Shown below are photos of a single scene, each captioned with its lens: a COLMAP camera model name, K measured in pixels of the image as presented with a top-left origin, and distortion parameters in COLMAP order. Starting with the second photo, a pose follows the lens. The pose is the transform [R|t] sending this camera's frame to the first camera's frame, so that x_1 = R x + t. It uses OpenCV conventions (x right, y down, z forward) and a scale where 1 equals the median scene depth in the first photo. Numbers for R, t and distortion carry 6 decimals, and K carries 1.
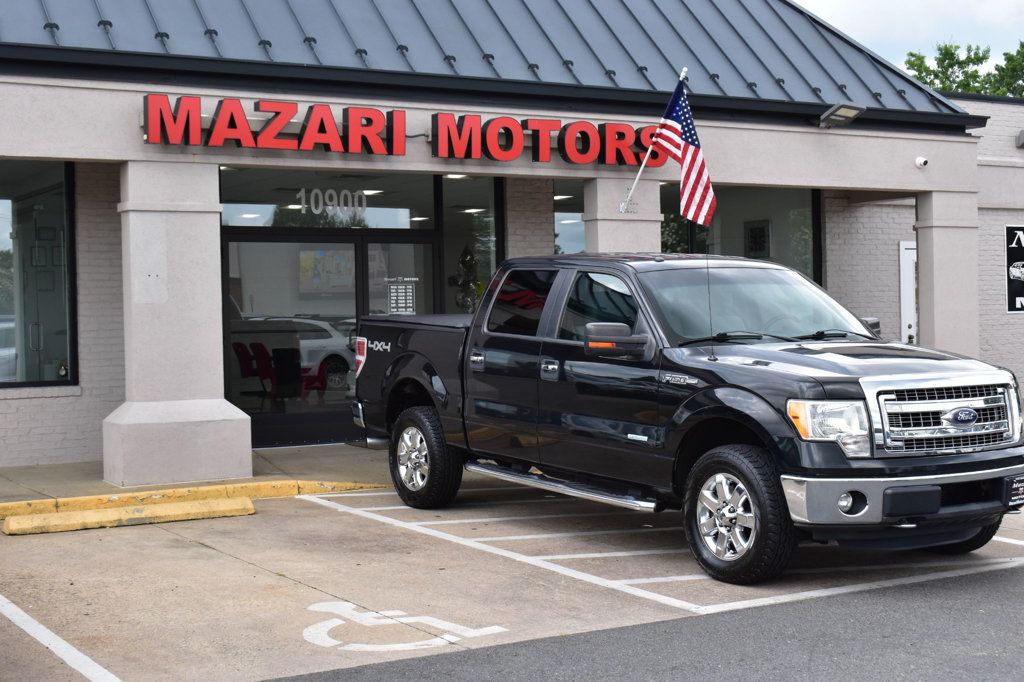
lens RADIAL K [[1552.2, 0, 490.8], [0, 1552.2, 307.4], [0, 0, 1]] dist [0.051010, 0.000000]
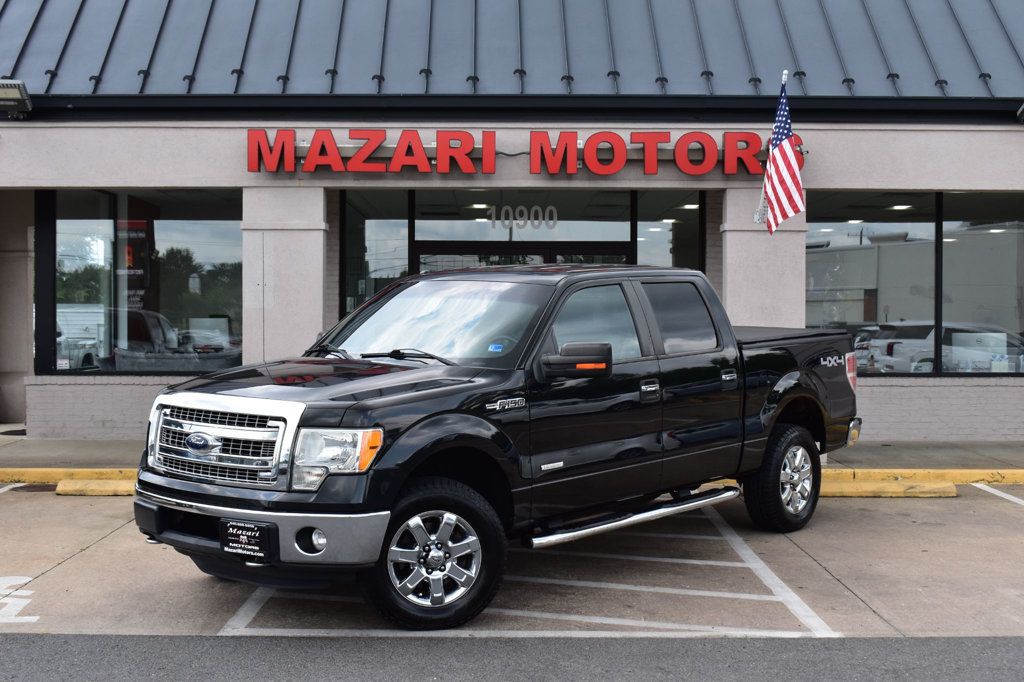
lens RADIAL K [[1293.1, 0, 506.2], [0, 1293.1, 340.8], [0, 0, 1]] dist [-0.045303, 0.000000]
pose [[0.861076, 0.026323, -0.507794, 0.424632], [-0.015208, 0.999546, 0.026025, -0.006435], [0.508249, -0.014687, 0.861085, 0.254051]]
